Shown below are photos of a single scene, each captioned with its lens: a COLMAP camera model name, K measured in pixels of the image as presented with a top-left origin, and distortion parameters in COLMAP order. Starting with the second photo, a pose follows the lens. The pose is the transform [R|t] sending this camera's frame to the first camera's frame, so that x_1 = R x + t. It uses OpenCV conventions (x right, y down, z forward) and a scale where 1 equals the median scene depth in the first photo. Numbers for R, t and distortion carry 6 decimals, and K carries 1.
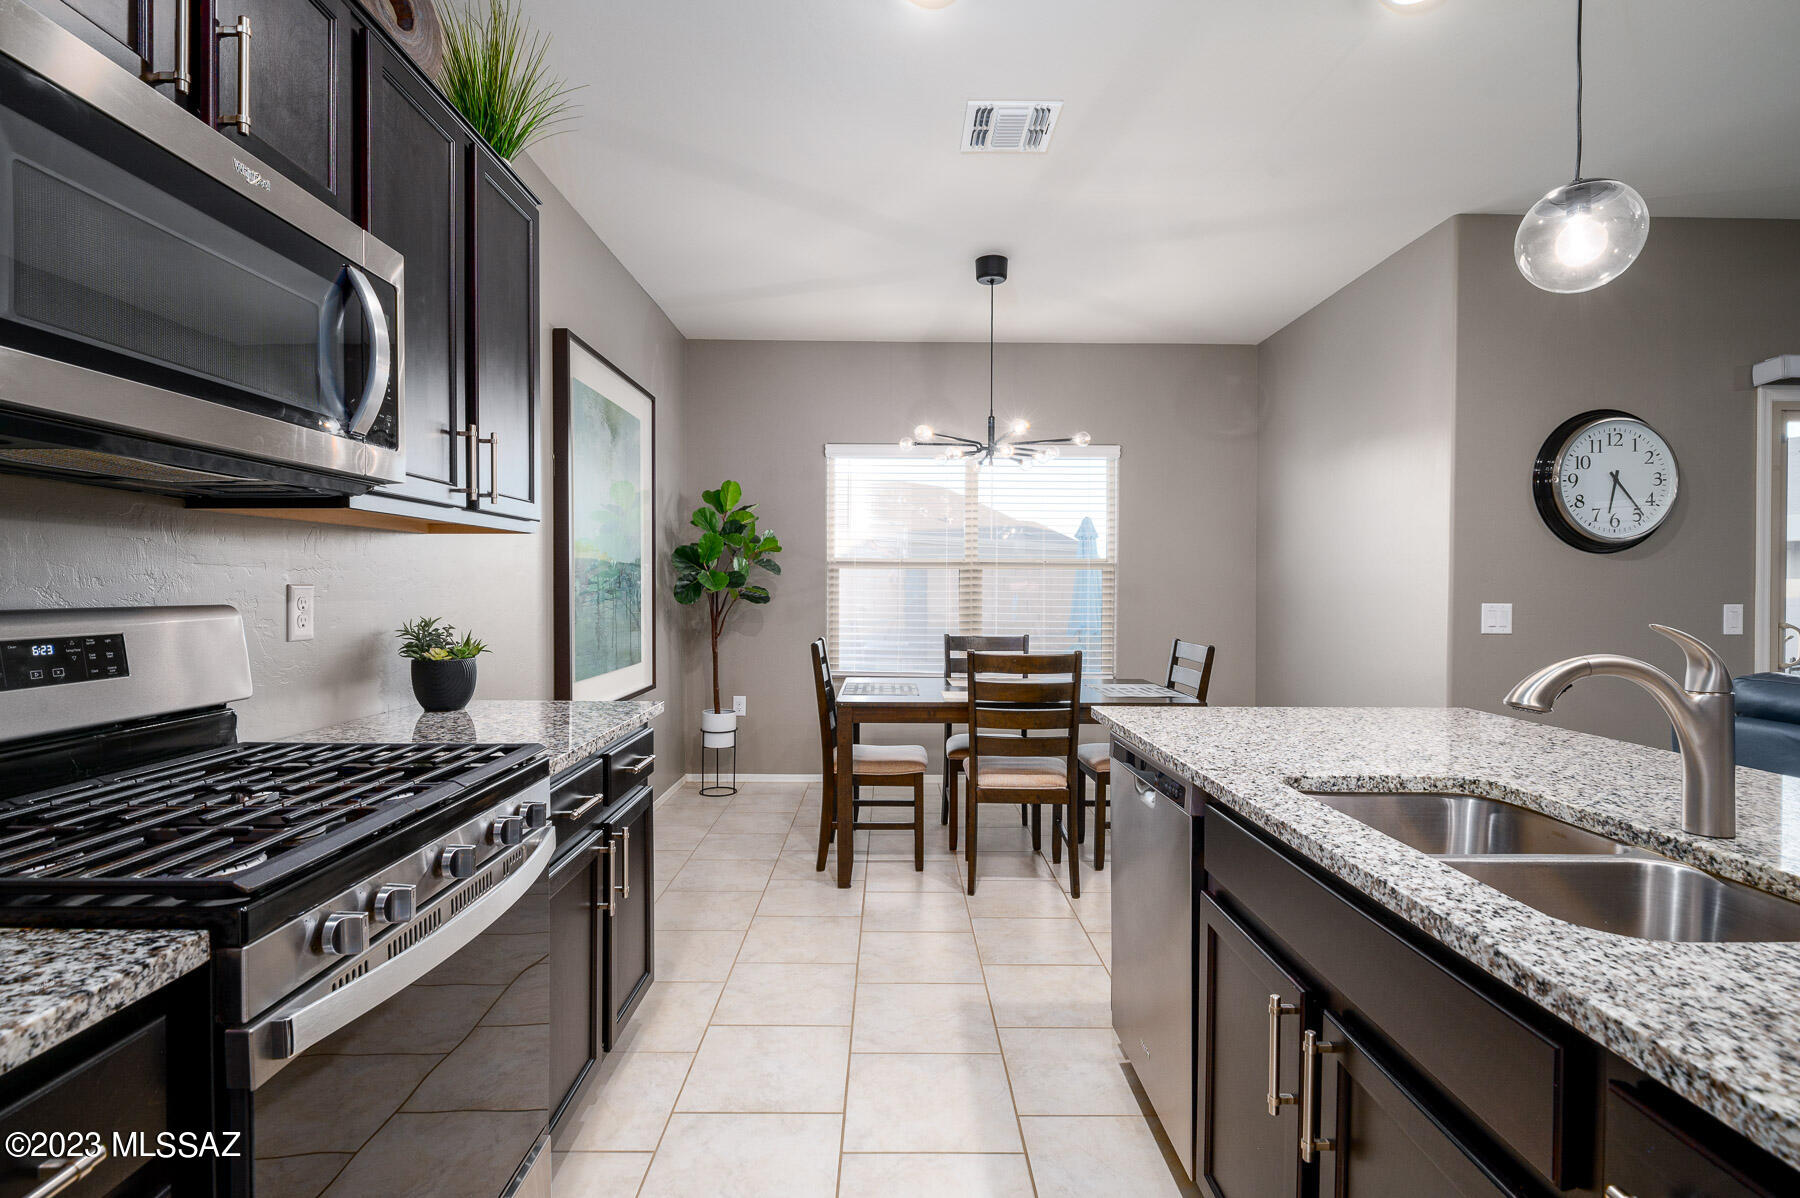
lens RADIAL K [[865.2, 0, 900.0], [0, 865.2, 599.0], [0, 0, 1]] dist [-0.000358, -0.006210]
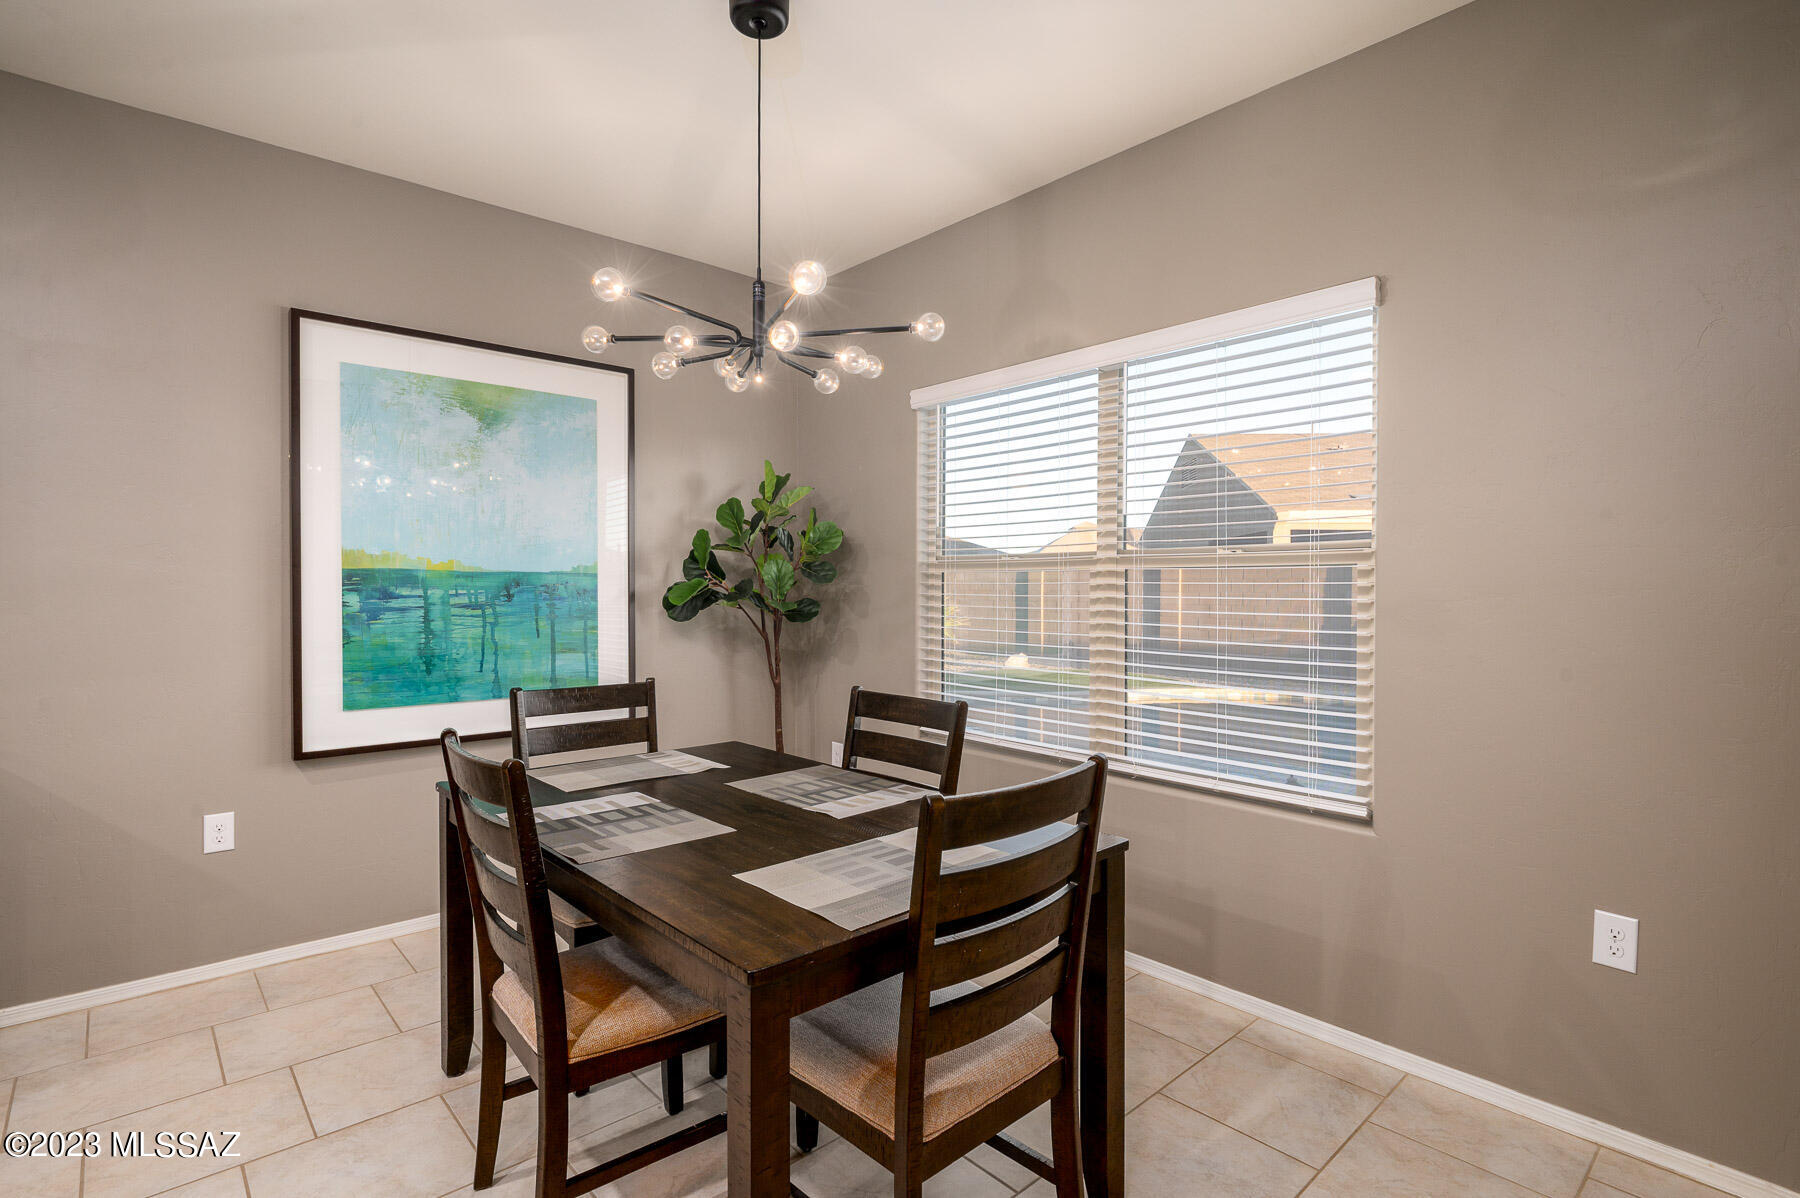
lens RADIAL K [[873.0, 0, 904.6], [0, 873.0, 596.5], [0, 0, 1]] dist [0.002706, 0.000167]
pose [[0.668065, 0.004994, -0.744086, 0.654532], [-0.009660, 0.999951, -0.001962, -0.023145], [0.744040, 0.008498, 0.668081, 0.830356]]
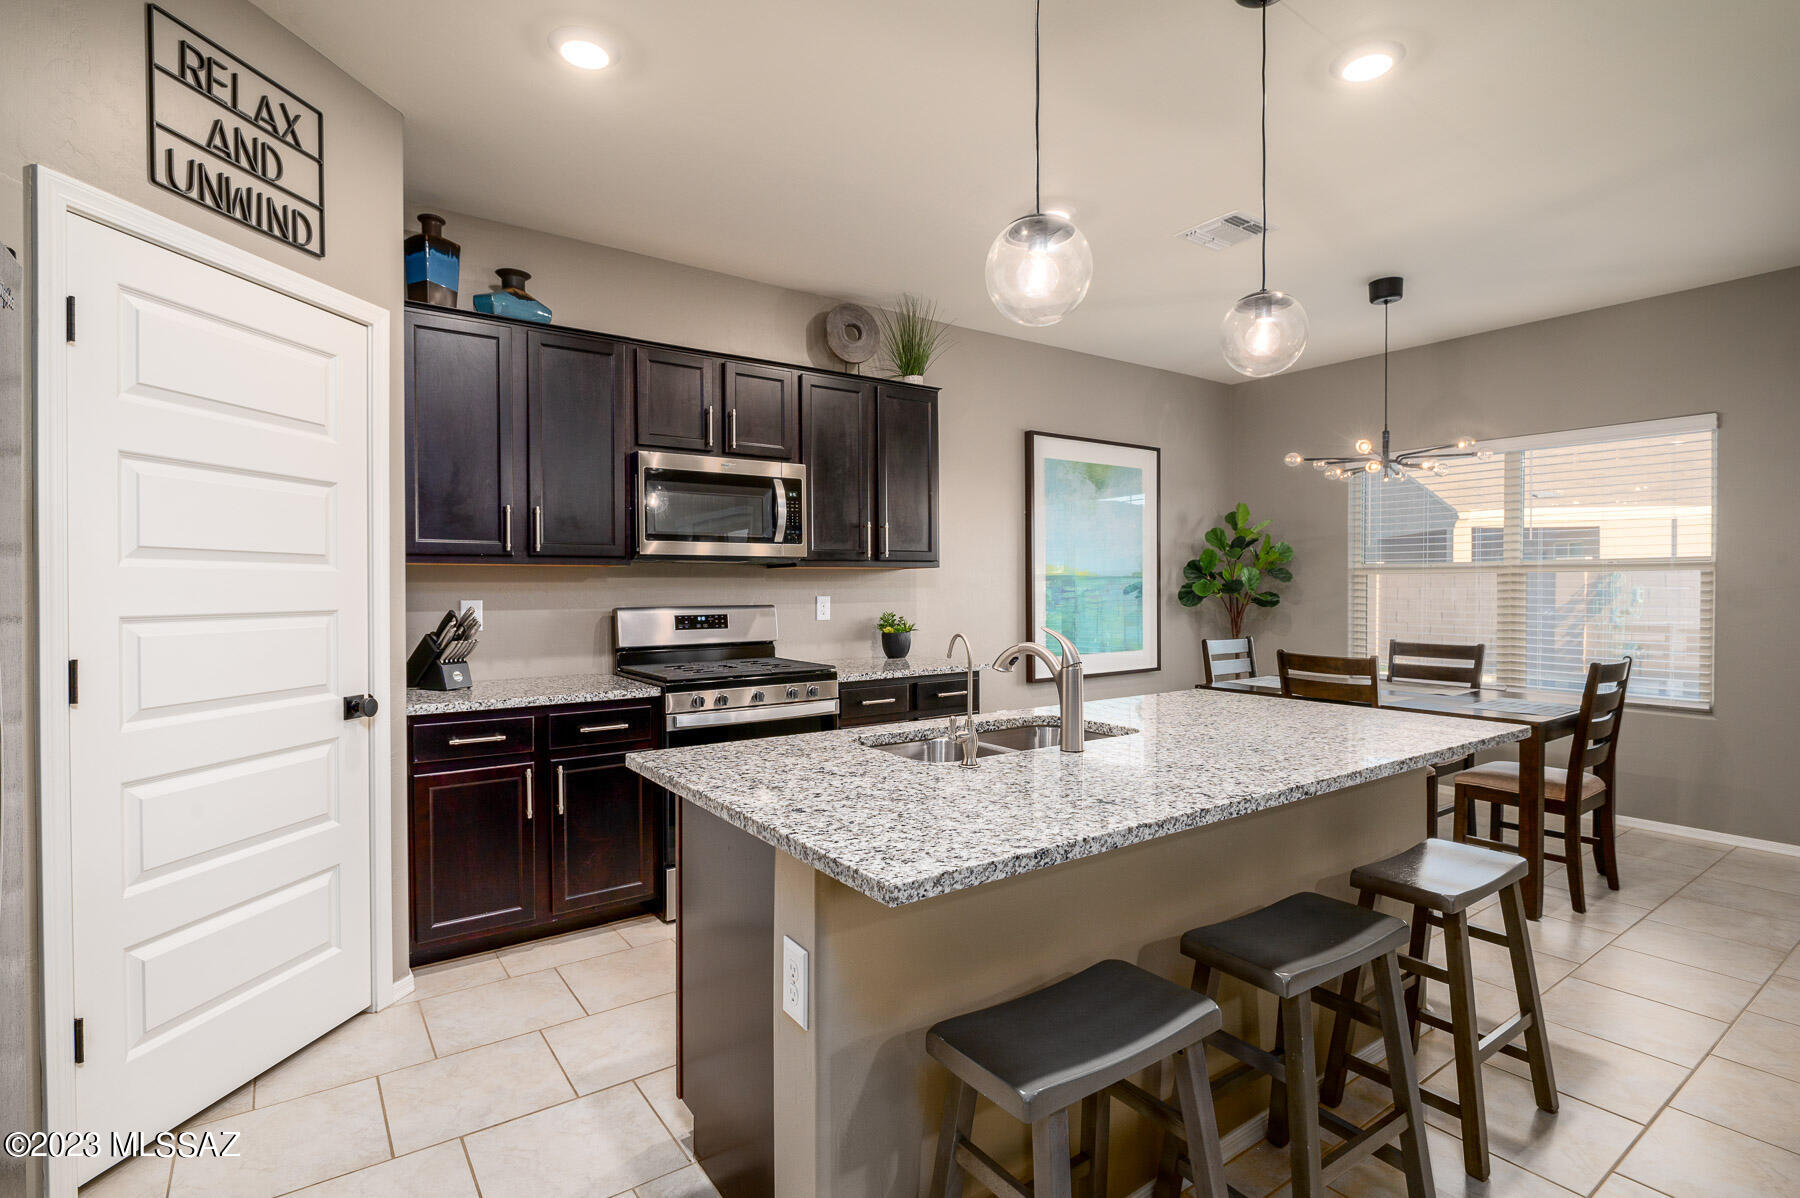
lens RADIAL K [[865.2, 0, 900.0], [0, 865.2, 599.0], [0, 0, 1]] dist [-0.000358, -0.006210]
pose [[0.576388, 0.007849, -0.817138, 0.724129], [-0.005937, 0.999968, 0.005417, -0.012338], [0.817155, 0.001729, 0.576416, -0.093139]]
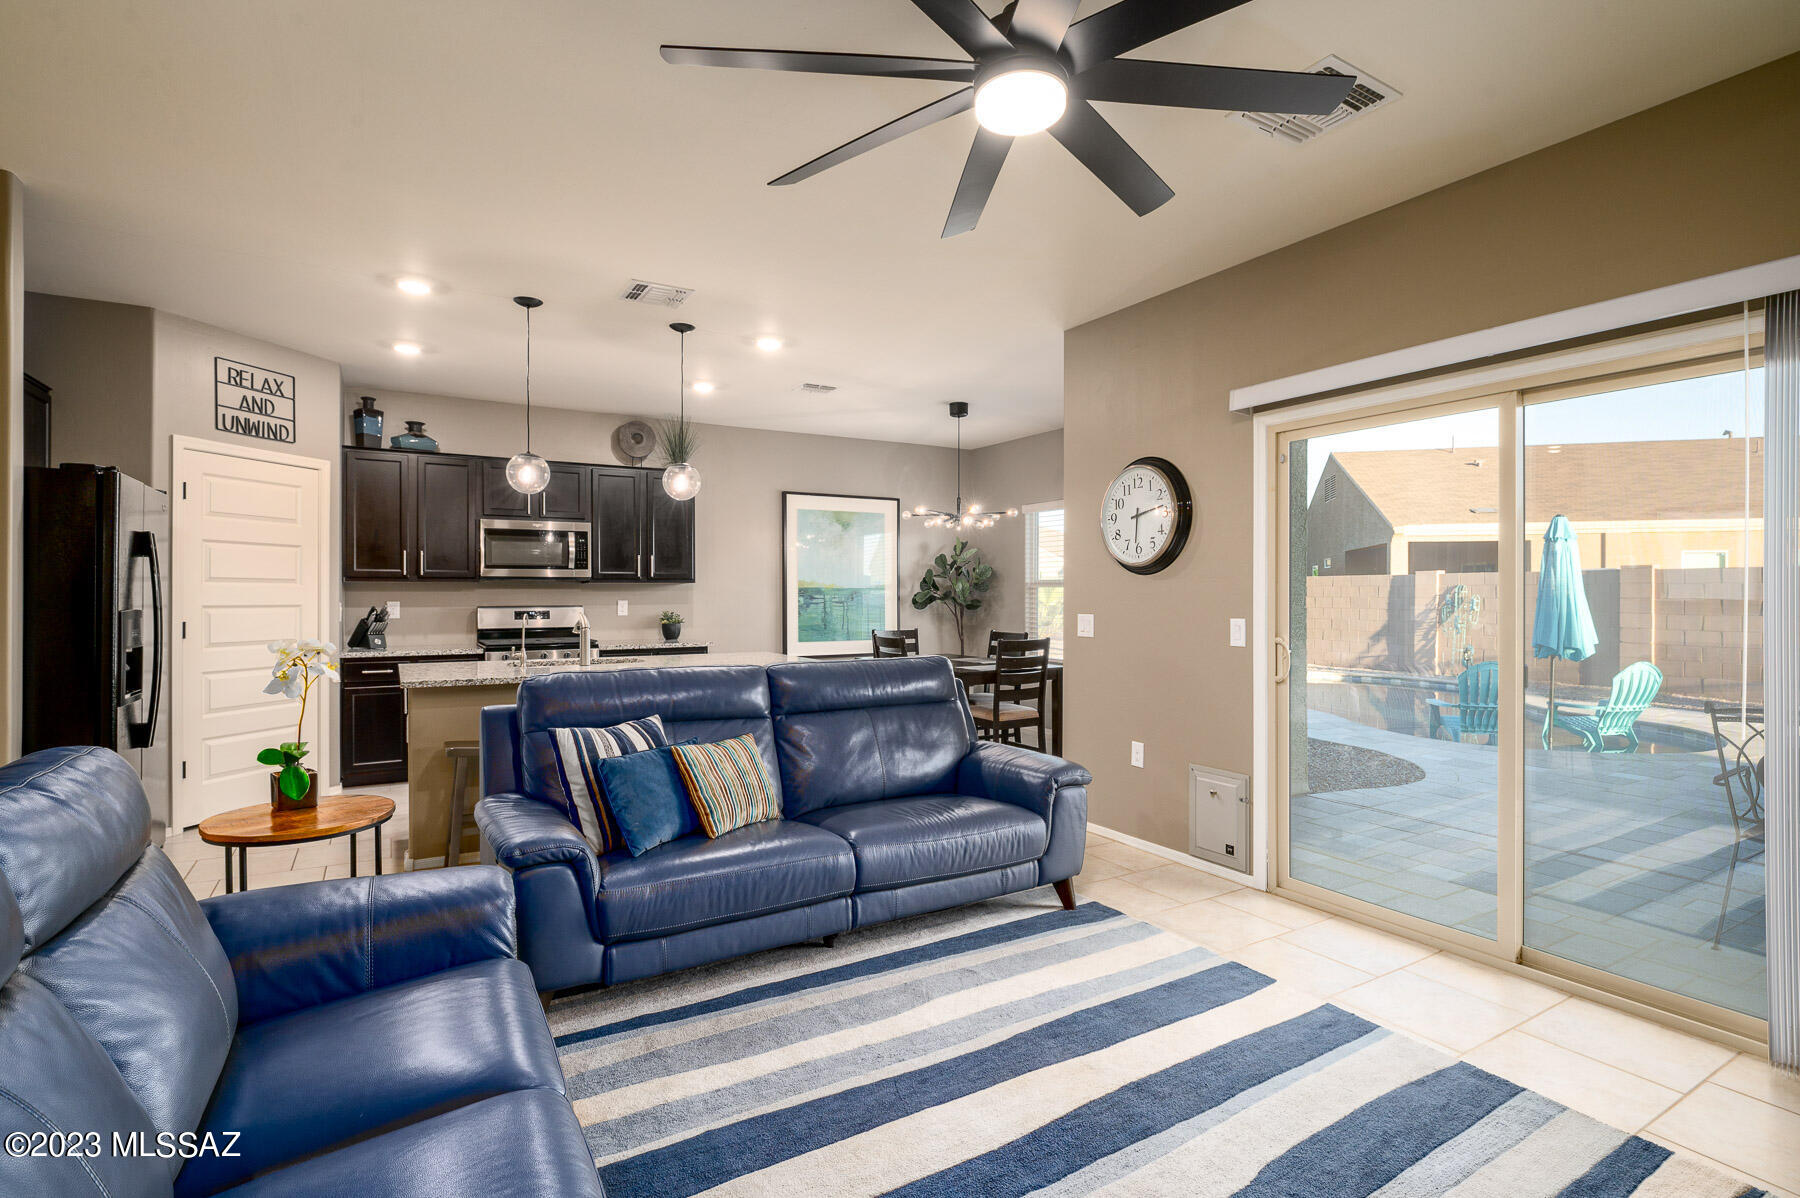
lens RADIAL K [[865.2, 0, 900.0], [0, 865.2, 599.0], [0, 0, 1]] dist [-0.000358, -0.006210]
pose [[0.502374, 0.001396, -0.864649, 1.725367], [-0.009657, 0.999945, -0.003997, -0.010645], [0.864596, 0.010358, 0.502360, 0.085767]]
